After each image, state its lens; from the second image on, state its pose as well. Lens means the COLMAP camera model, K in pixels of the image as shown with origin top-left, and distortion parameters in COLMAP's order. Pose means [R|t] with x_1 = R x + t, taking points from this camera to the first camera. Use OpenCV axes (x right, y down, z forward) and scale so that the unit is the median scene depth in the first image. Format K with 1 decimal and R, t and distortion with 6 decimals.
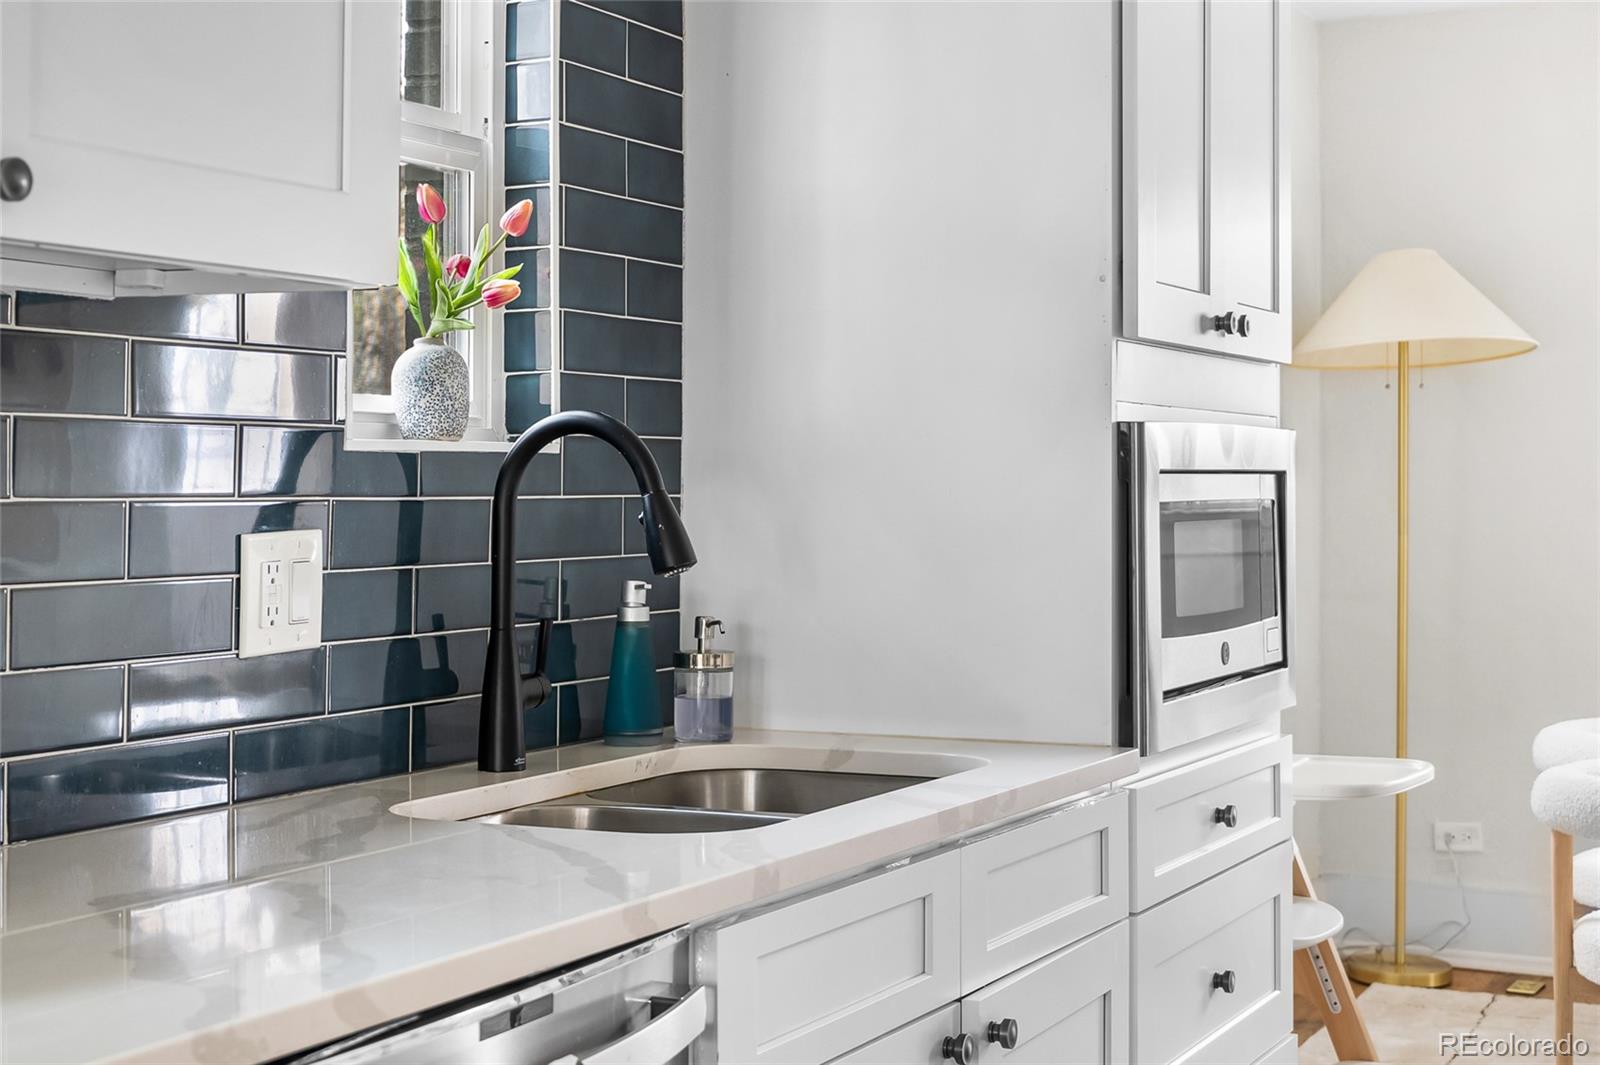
lens RADIAL K [[2446.5, 0, 798.1], [0, 2446.5, 473.9], [0, 0, 1]] dist [0.005194, -0.022063]
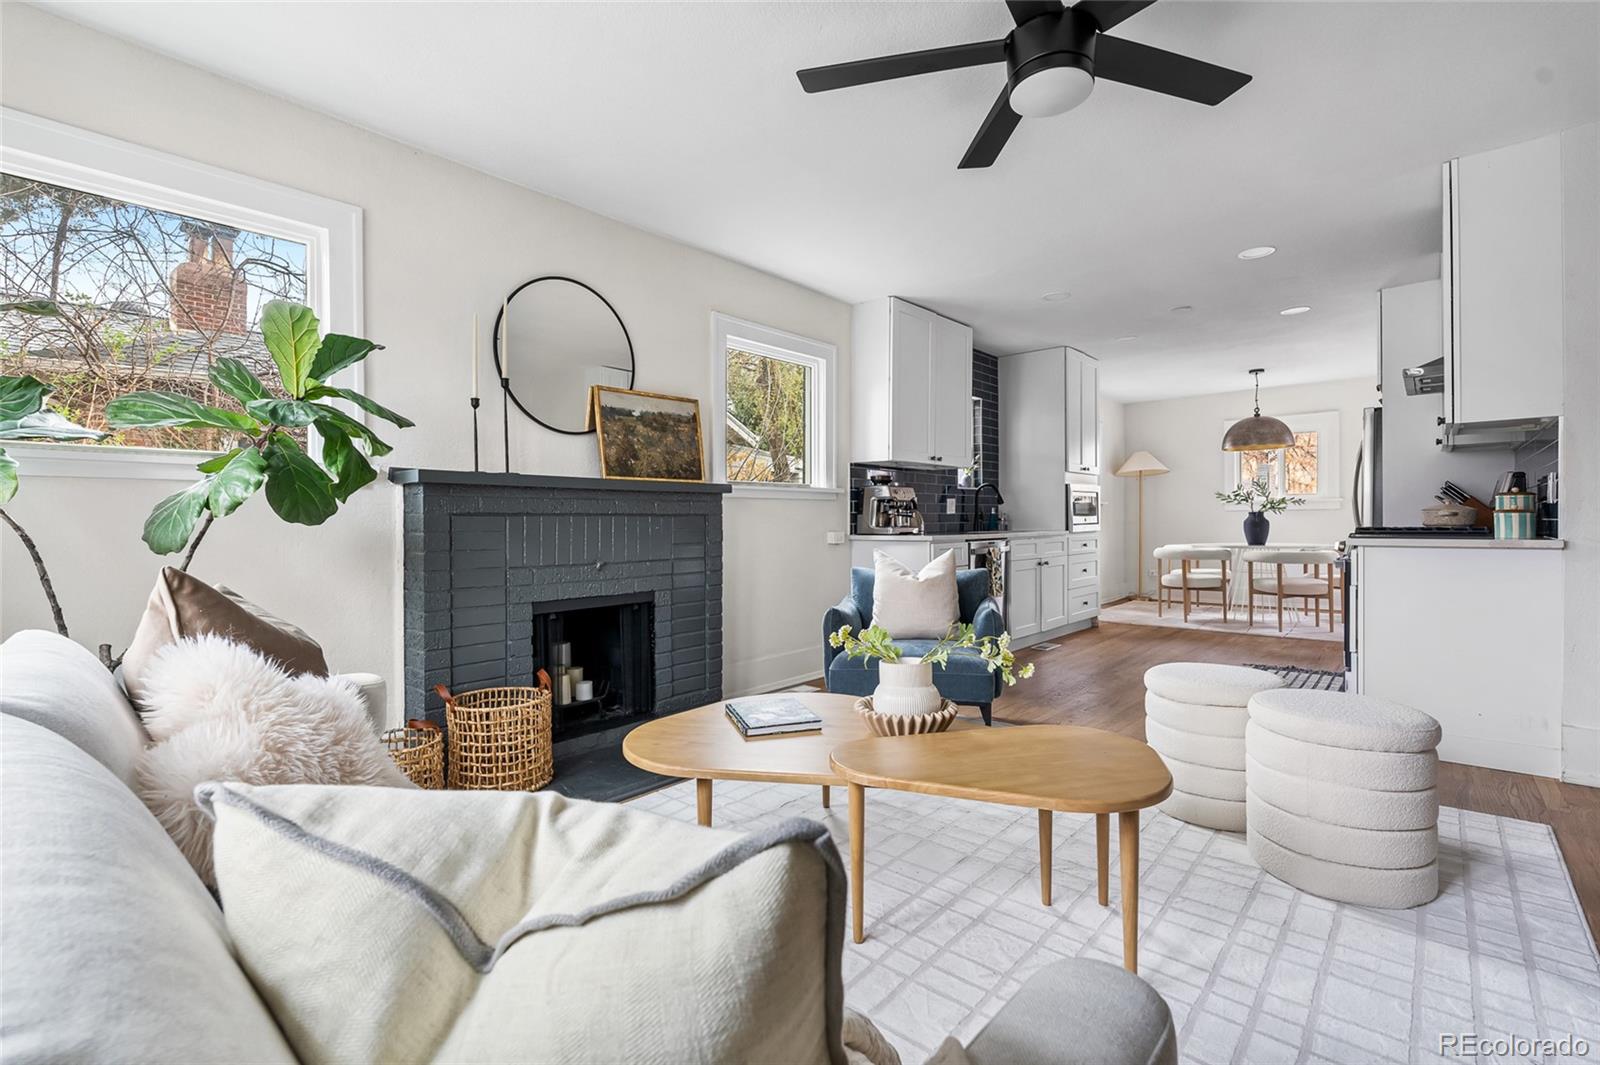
lens RADIAL K [[712.7, 0, 797.1], [0, 712.7, 528.6], [0, 0, 1]] dist [-0.001787, 0.000102]
pose [[0.961544, -0.004774, -0.274609, -0.044842], [0.009697, 0.999816, 0.016570, 0.062790], [0.274479, -0.018596, 0.961413, -1.116477]]
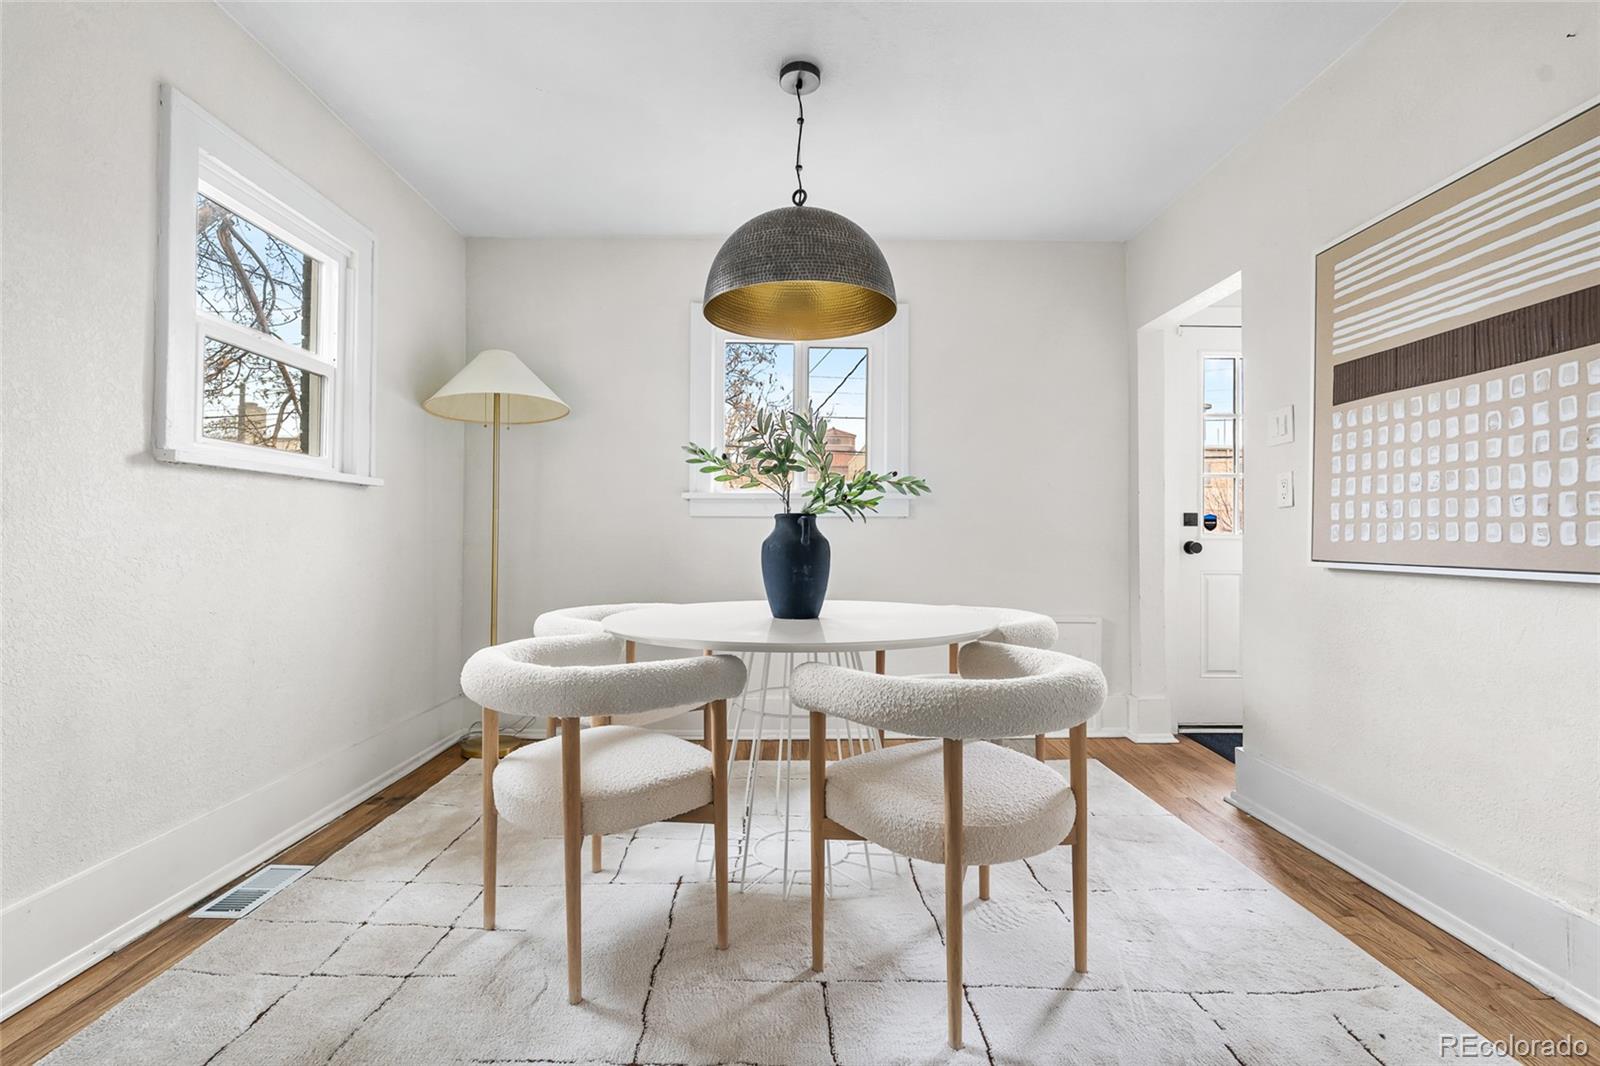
lens RADIAL K [[712.7, 0, 797.1], [0, 712.7, 529.1], [0, 0, 1]] dist [-0.001787, 0.000102]
pose [[0.897863, 0.010670, 0.440145, 0.427882], [-0.009760, 0.999943, -0.004330, 0.080203], [-0.440166, -0.000408, 0.897916, 0.841447]]
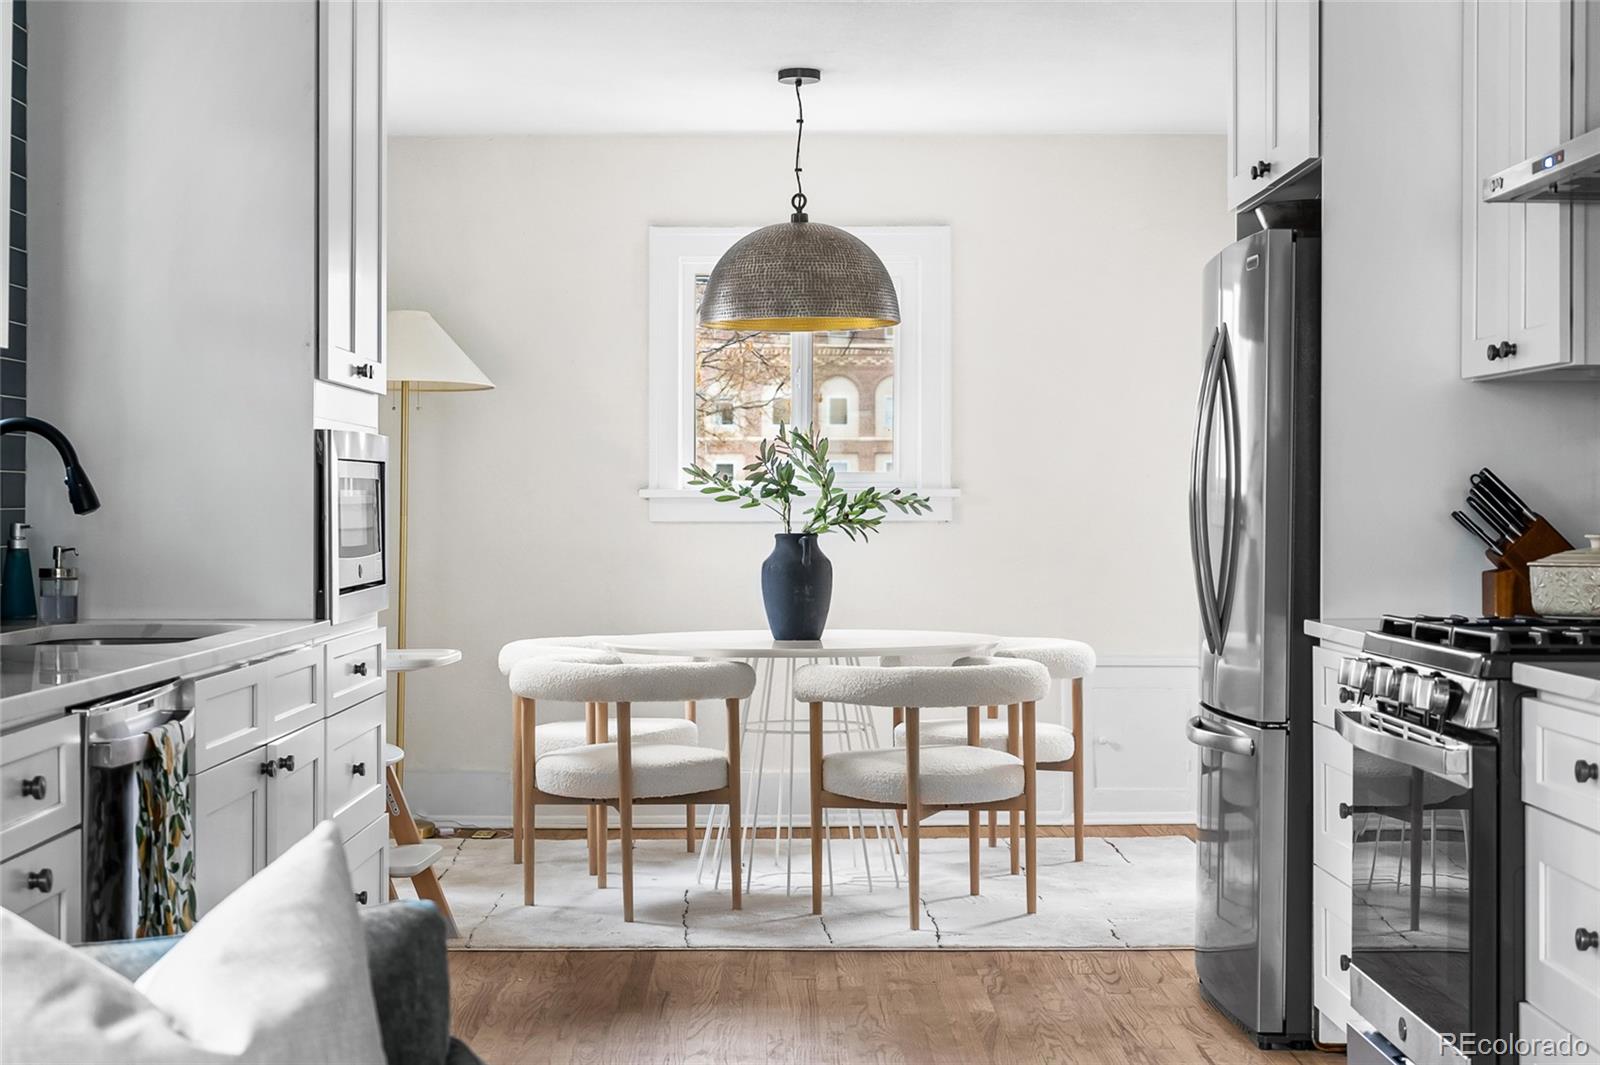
lens RADIAL K [[2400.8, 0, 800.0], [0, 2400.8, 532.5], [0, 0, 1]] dist [0.034355, 0.022275]
pose [[0.896743, -0.003433, 0.442539, -0.302089], [-0.004863, 0.999833, 0.017609, 0.019157], [-0.442526, -0.017943, 0.896576, -0.636808]]
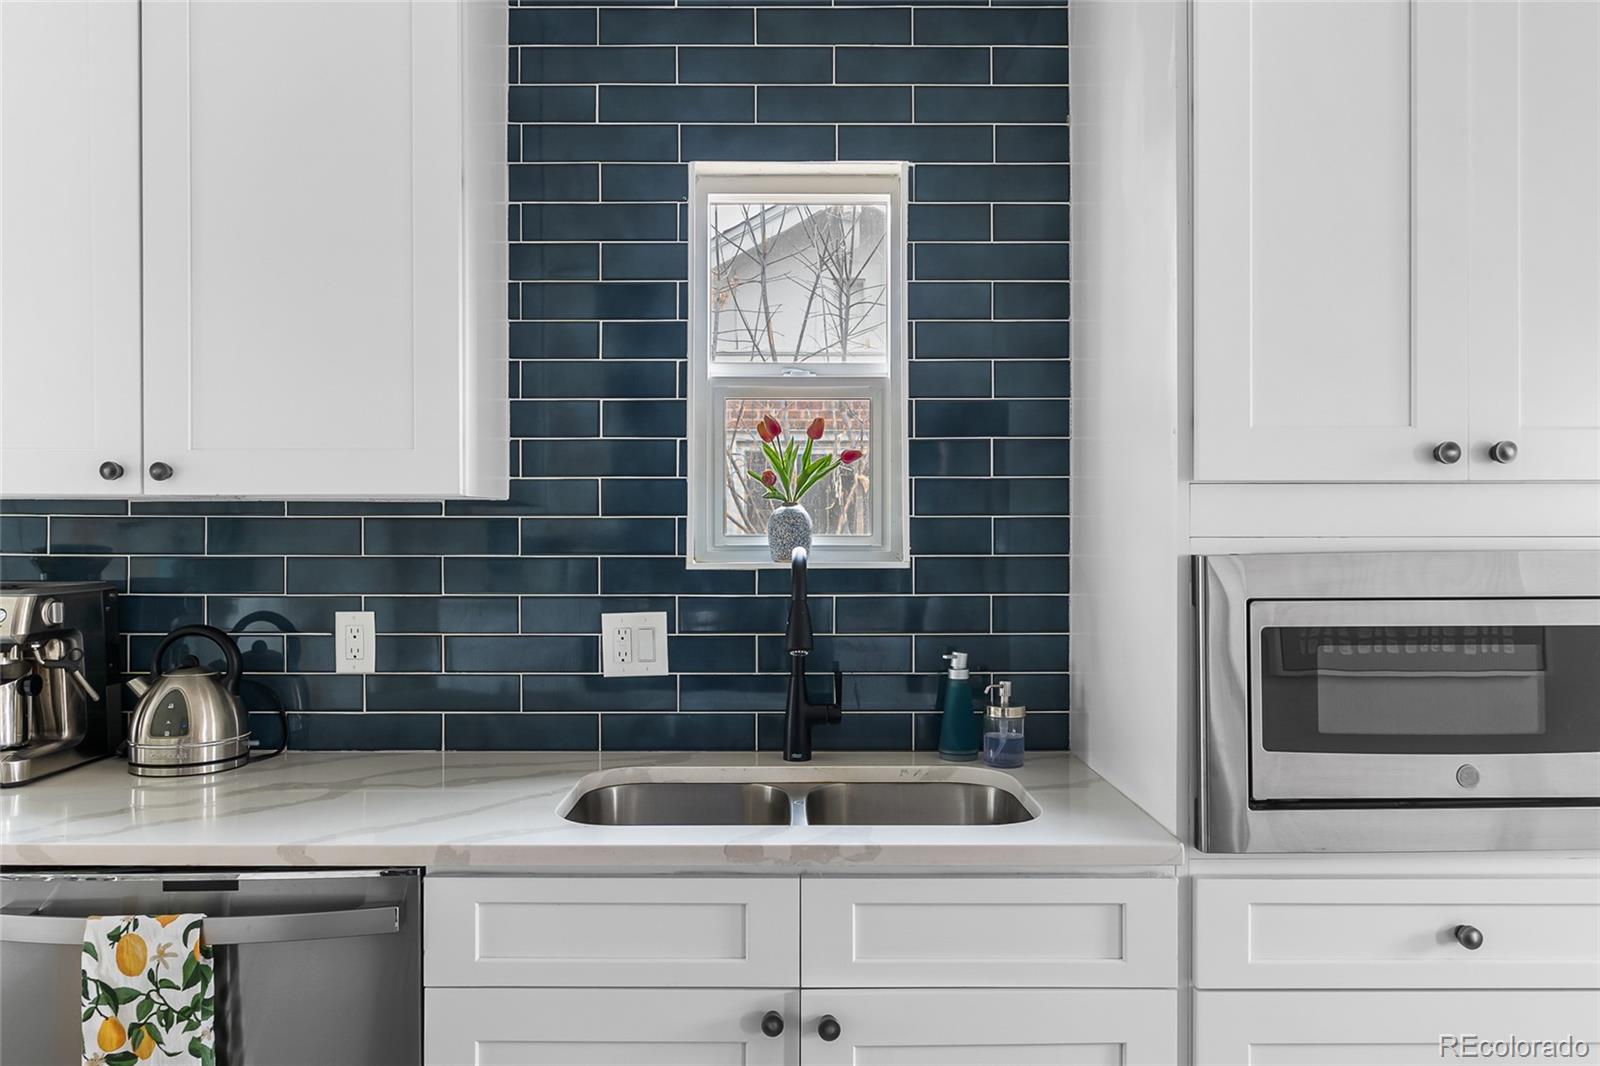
lens RADIAL K [[1139.1, 0, 800.0], [0, 1139.1, 533.0], [0, 0, 1]] dist [-0.002151, -0.000659]
pose [[0.431083, 0.004715, -0.902300, 0.521993], [0.006675, 0.999942, 0.008414, -0.036520], [0.902288, -0.009650, 0.431027, 0.594892]]
